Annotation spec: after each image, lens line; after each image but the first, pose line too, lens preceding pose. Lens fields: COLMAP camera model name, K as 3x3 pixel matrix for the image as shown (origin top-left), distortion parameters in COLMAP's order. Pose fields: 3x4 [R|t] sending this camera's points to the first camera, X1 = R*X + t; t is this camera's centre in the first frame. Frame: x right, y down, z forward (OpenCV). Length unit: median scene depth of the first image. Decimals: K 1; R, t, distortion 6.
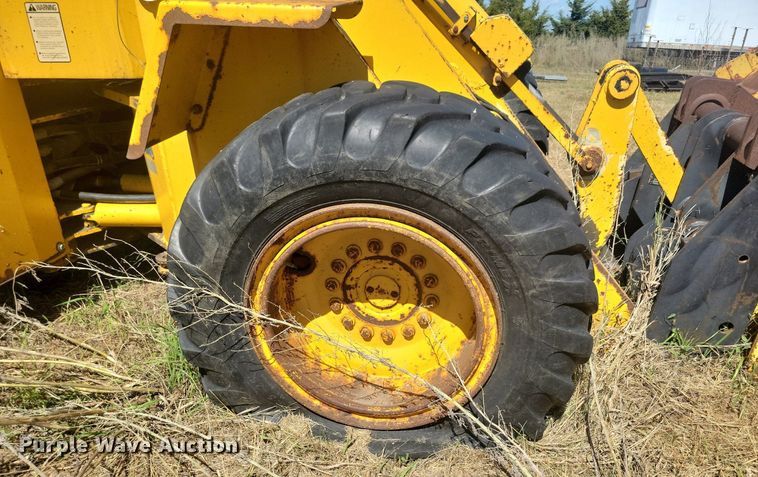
lens RADIAL K [[568.9, 0, 388.0], [0, 568.9, 280.5], [0, 0, 1]] dist [0.053513, -0.038371]
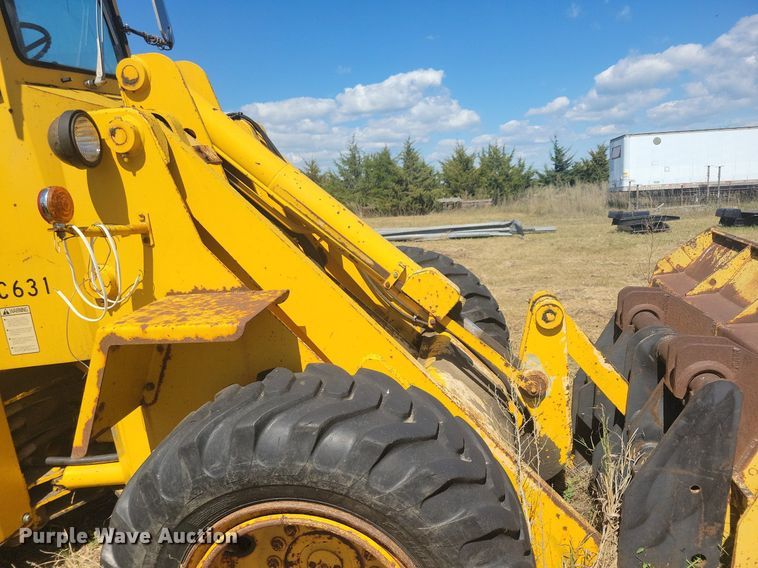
lens RADIAL K [[563.6, 0, 387.0], [0, 563.6, 283.3], [0, 0, 1]] dist [0.040546, -0.009167]
pose [[0.994969, -0.096720, -0.026112, 0.160581], [0.087230, 0.964568, -0.248999, -0.186967], [0.049270, 0.245468, 0.968152, -0.057921]]
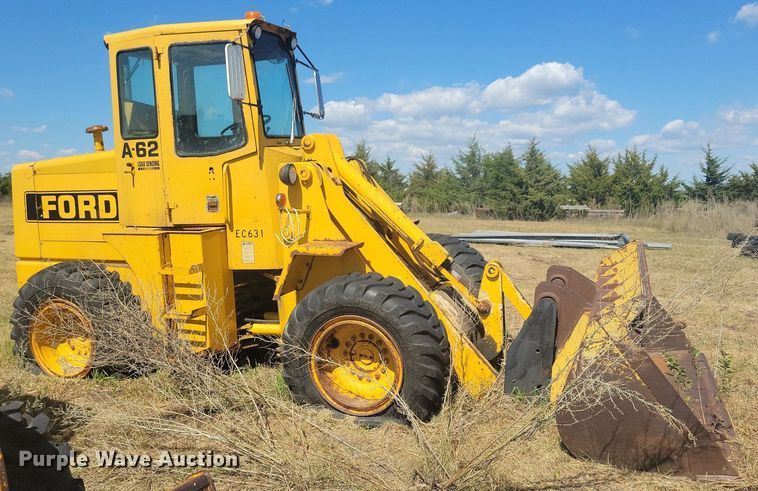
lens RADIAL K [[644.0, 0, 377.8], [0, 644.0, 234.6], [0, 0, 1]] dist [0.046203, -0.003837]
pose [[0.974704, -0.012830, -0.223129, 0.607371], [-0.064213, 0.940183, -0.334564, 0.413842], [0.214075, 0.340429, 0.915576, -1.522638]]
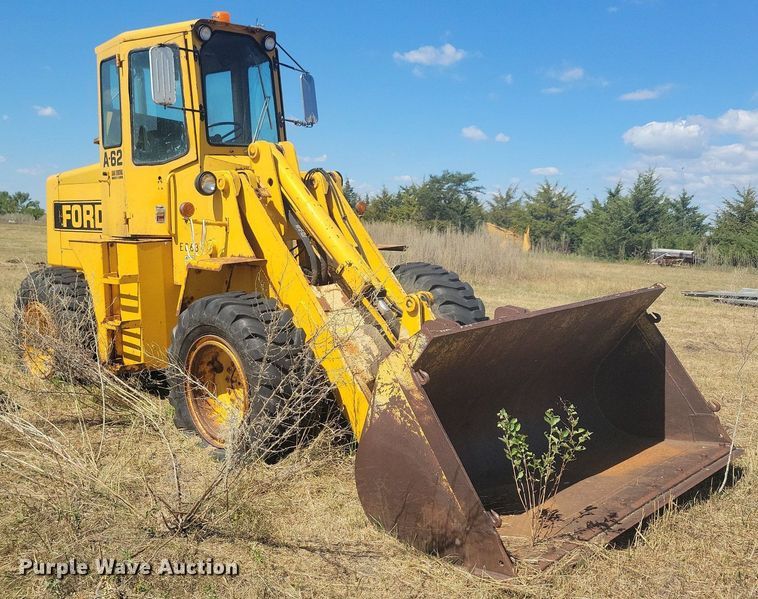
lens RADIAL K [[772.7, 0, 379.0], [0, 772.7, 268.6], [0, 0, 1]] dist [0.054864, 0.014676]
pose [[0.807154, 0.034880, -0.589310, 1.971567], [-0.250932, 0.923854, -0.289010, 0.308833], [0.534356, 0.381152, 0.754445, -1.008286]]
